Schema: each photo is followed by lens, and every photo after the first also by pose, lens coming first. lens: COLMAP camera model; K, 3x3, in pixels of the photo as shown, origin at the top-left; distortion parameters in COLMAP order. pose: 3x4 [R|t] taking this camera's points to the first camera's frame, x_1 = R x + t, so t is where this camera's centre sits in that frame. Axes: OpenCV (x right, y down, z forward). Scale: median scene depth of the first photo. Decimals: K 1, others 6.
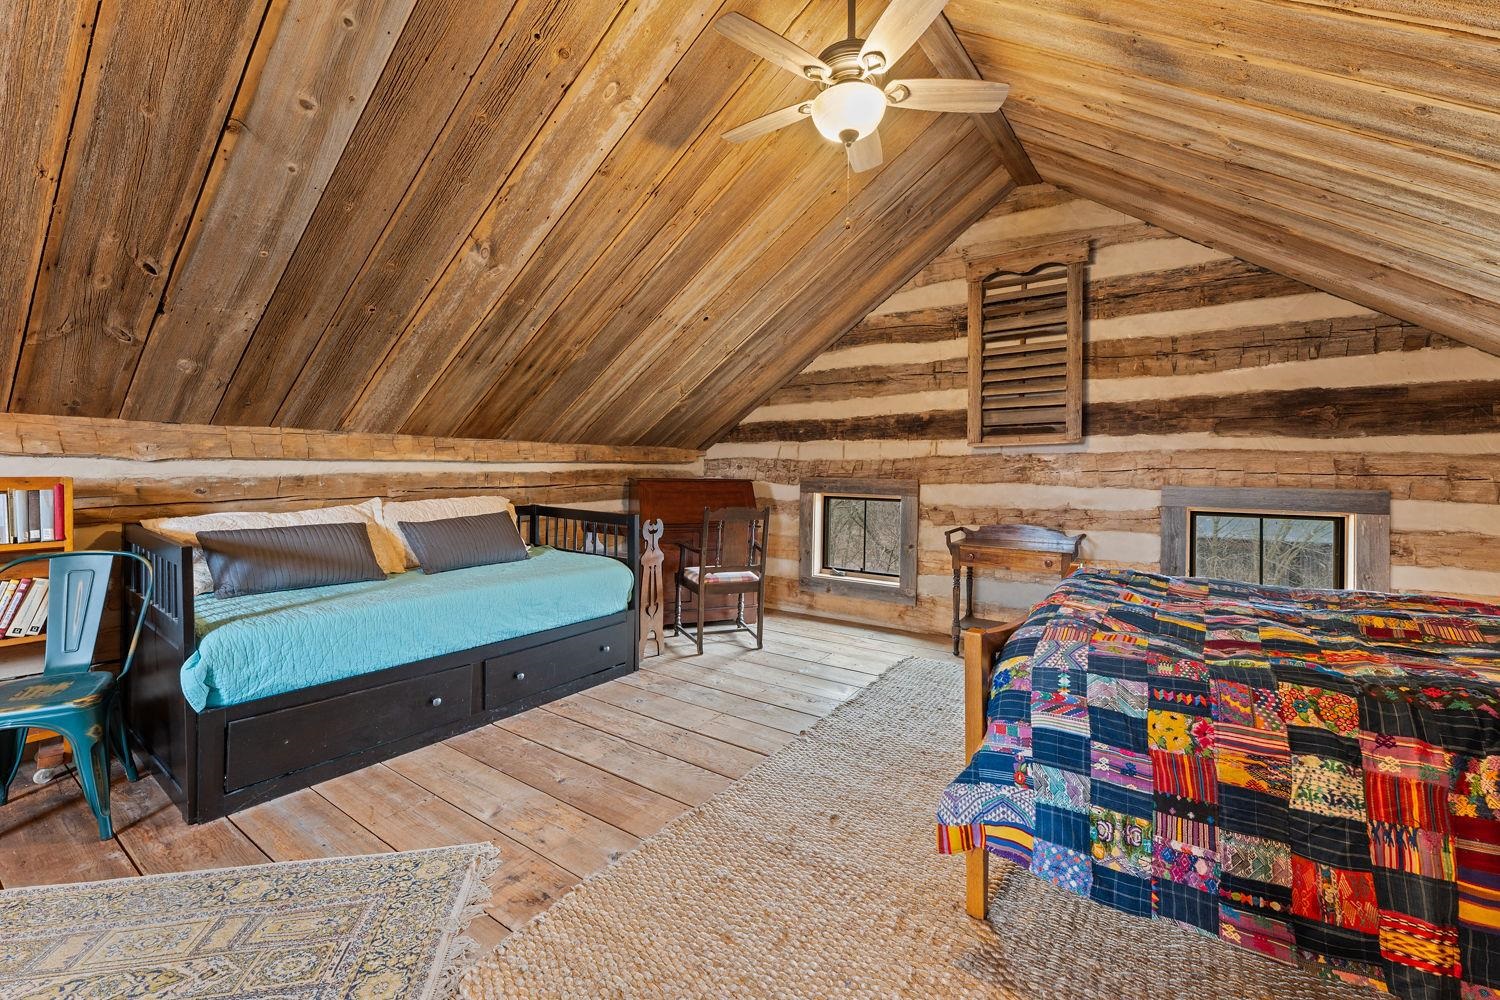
lens RADIAL K [[603.4, 0, 722.6], [0, 603.4, 465.3], [0, 0, 1]] dist [-0.002675, -0.000264]
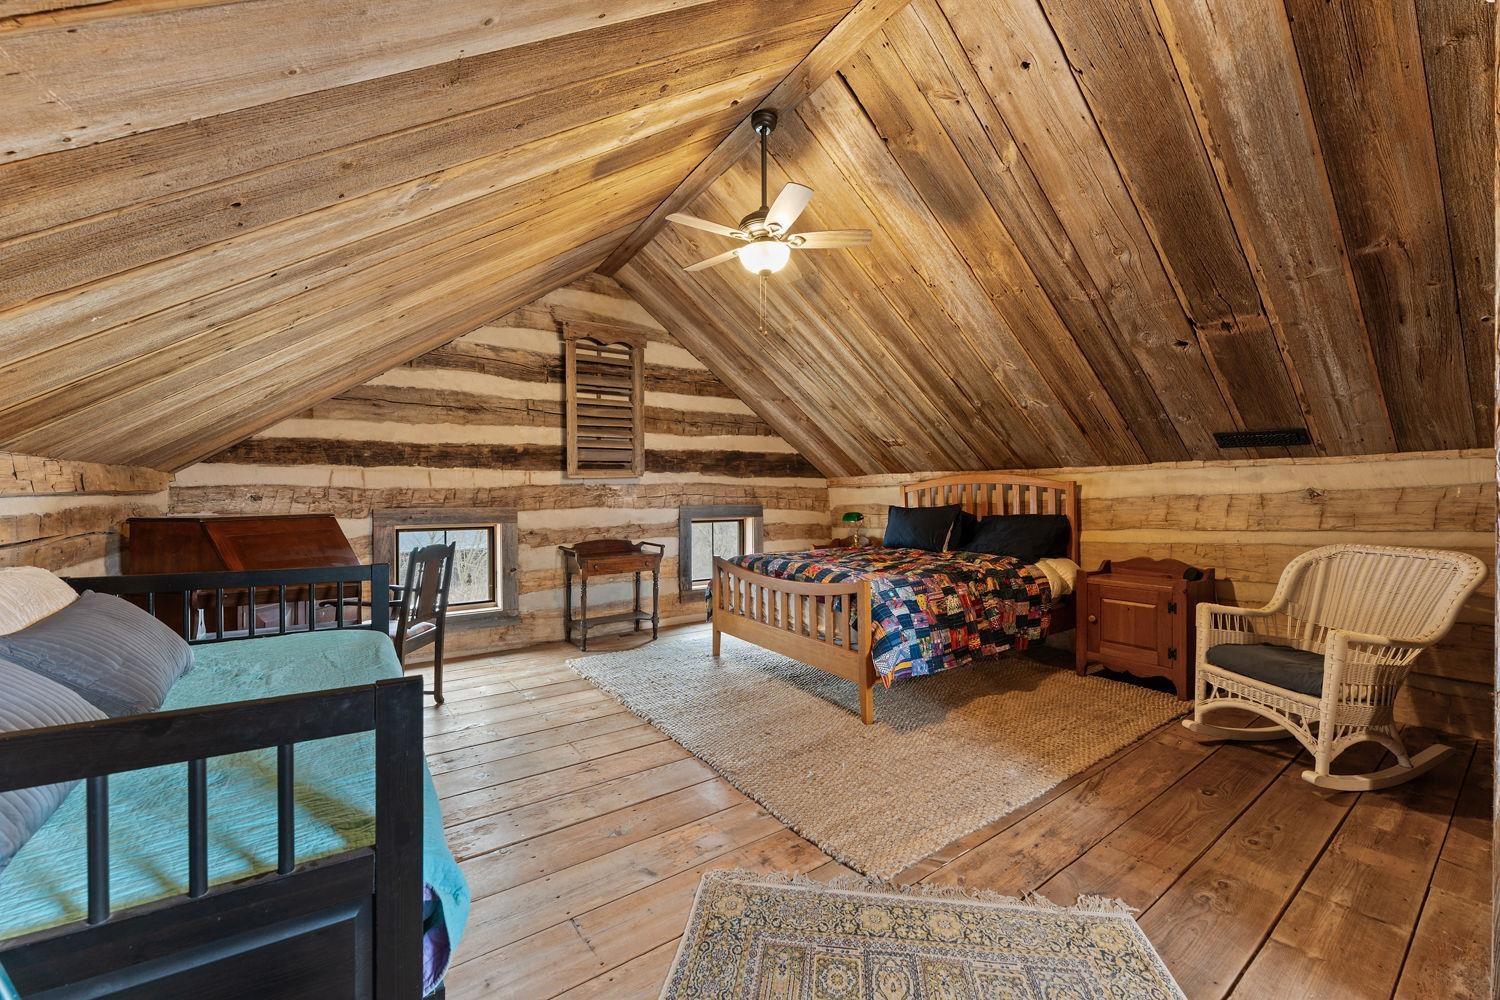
lens RADIAL K [[603.4, 0, 745.8], [0, 603.4, 496.7], [0, 0, 1]] dist [-0.002675, -0.000264]
pose [[0.337806, -0.014301, 0.941107, -0.630905], [0.001686, 0.999892, 0.014589, -0.010990], [-0.941214, -0.003341, 0.337793, 0.286534]]
